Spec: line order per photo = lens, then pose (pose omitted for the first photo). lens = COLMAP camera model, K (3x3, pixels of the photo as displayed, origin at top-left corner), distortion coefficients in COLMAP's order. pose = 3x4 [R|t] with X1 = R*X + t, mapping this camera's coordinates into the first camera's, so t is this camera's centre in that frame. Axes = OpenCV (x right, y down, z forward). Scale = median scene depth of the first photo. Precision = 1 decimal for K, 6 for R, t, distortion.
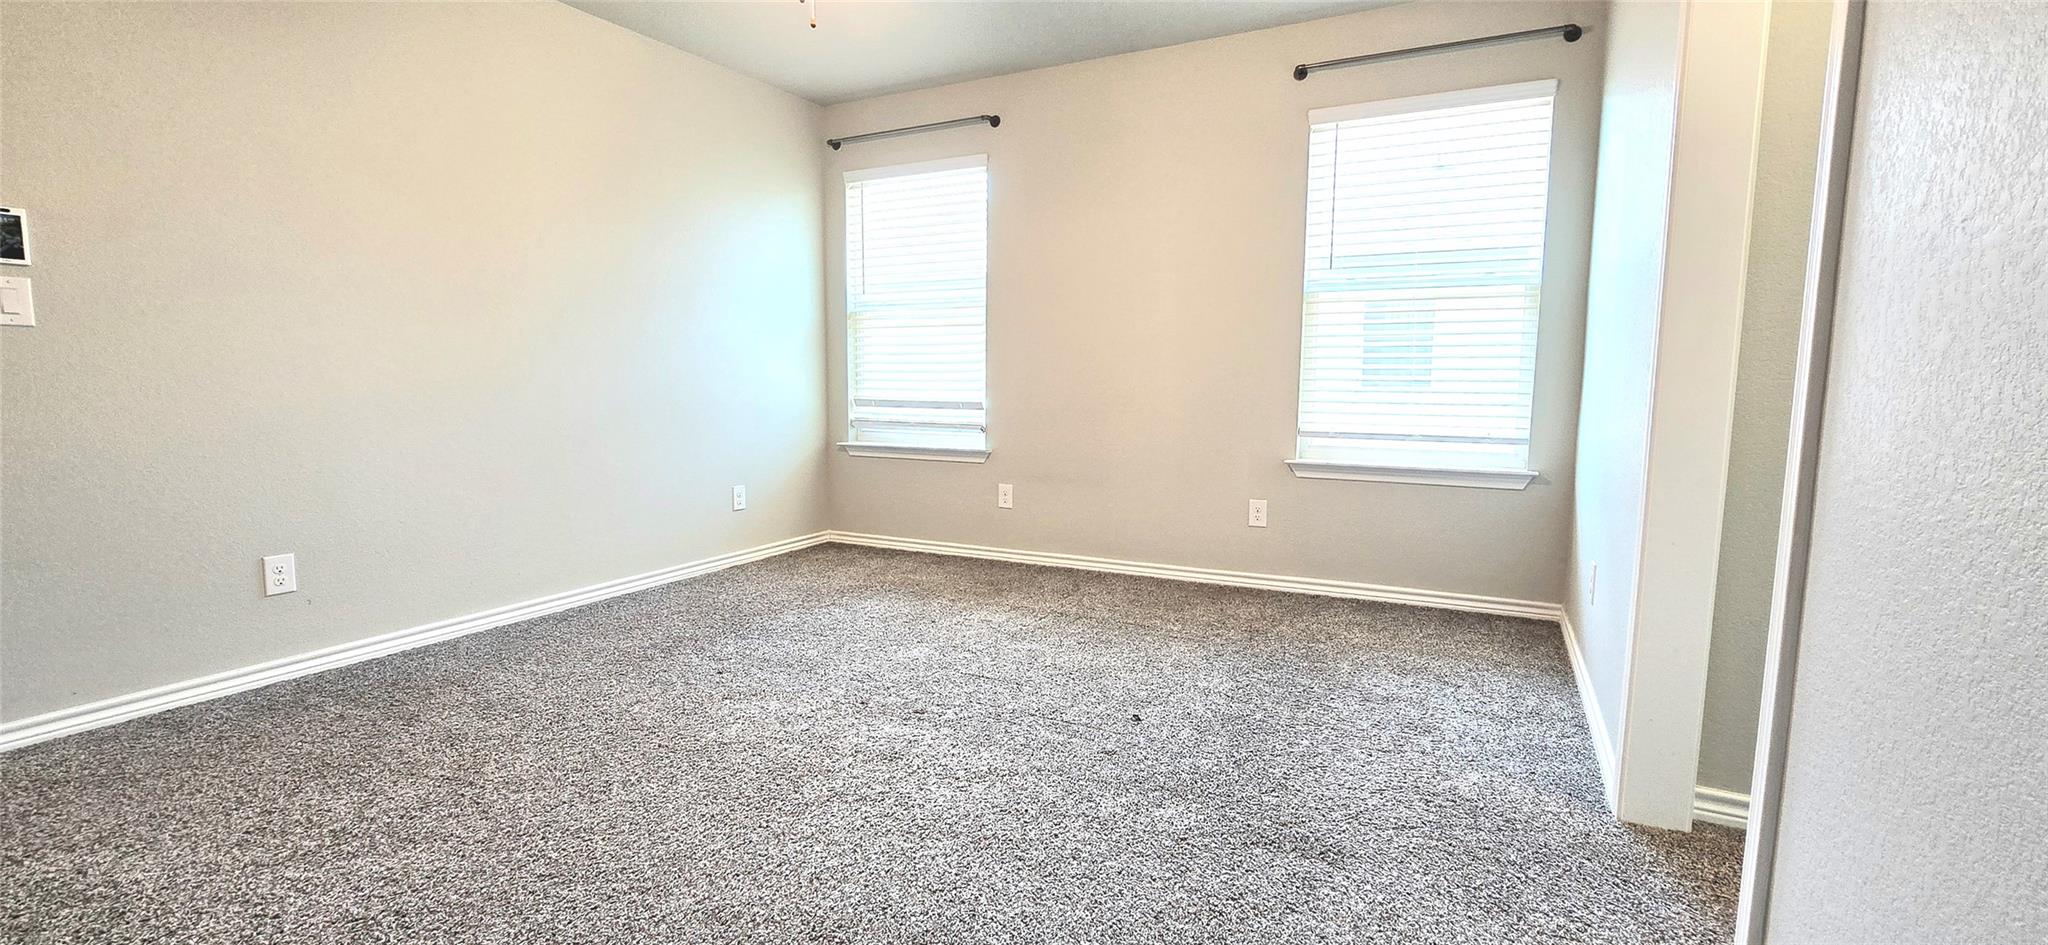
lens RADIAL K [[837.6, 0, 1026.7], [0, 837.6, 476.4], [0, 0, 1]] dist [-0.000347, -0.000587]
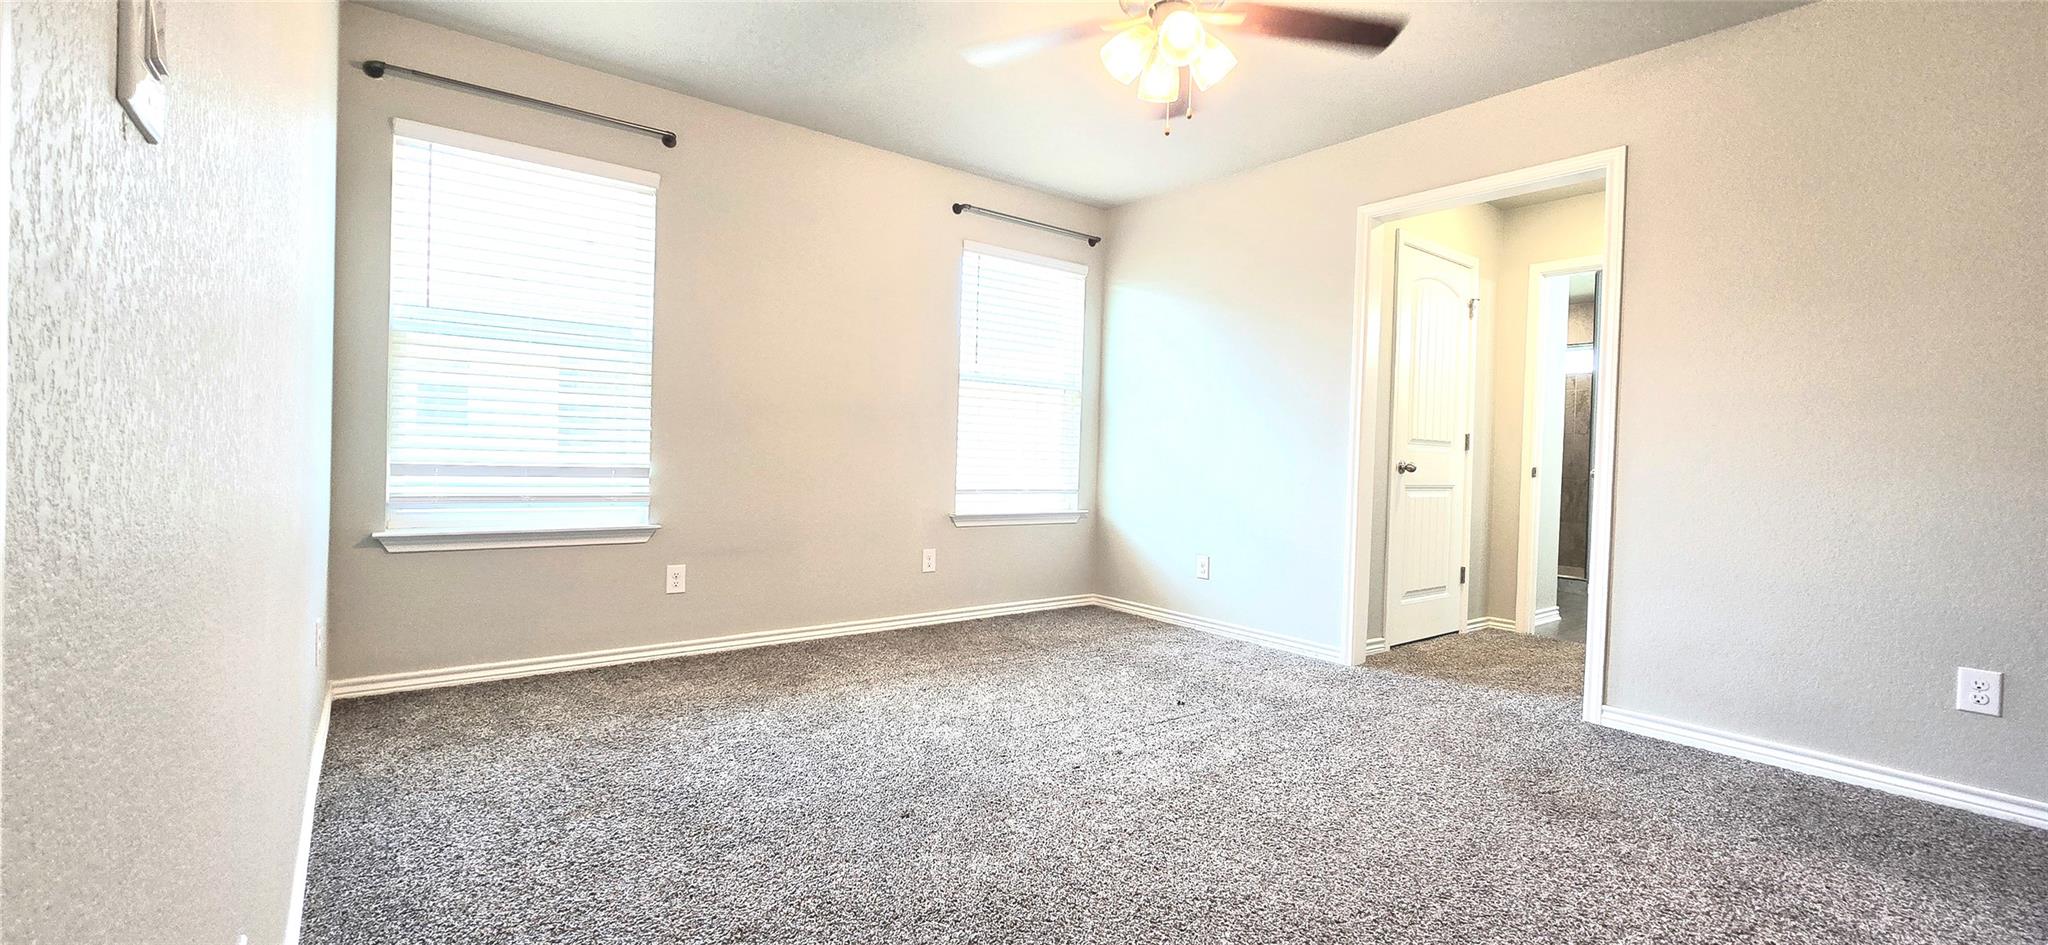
lens RADIAL K [[837.6, 0, 1037.3], [0, 837.6, 476.0], [0, 0, 1]] dist [-0.000347, -0.000587]
pose [[0.426022, -0.016871, 0.904555, -0.628574], [0.078464, 0.996748, -0.018364, -0.035864], [-0.901304, 0.078798, 0.425960, 0.309637]]
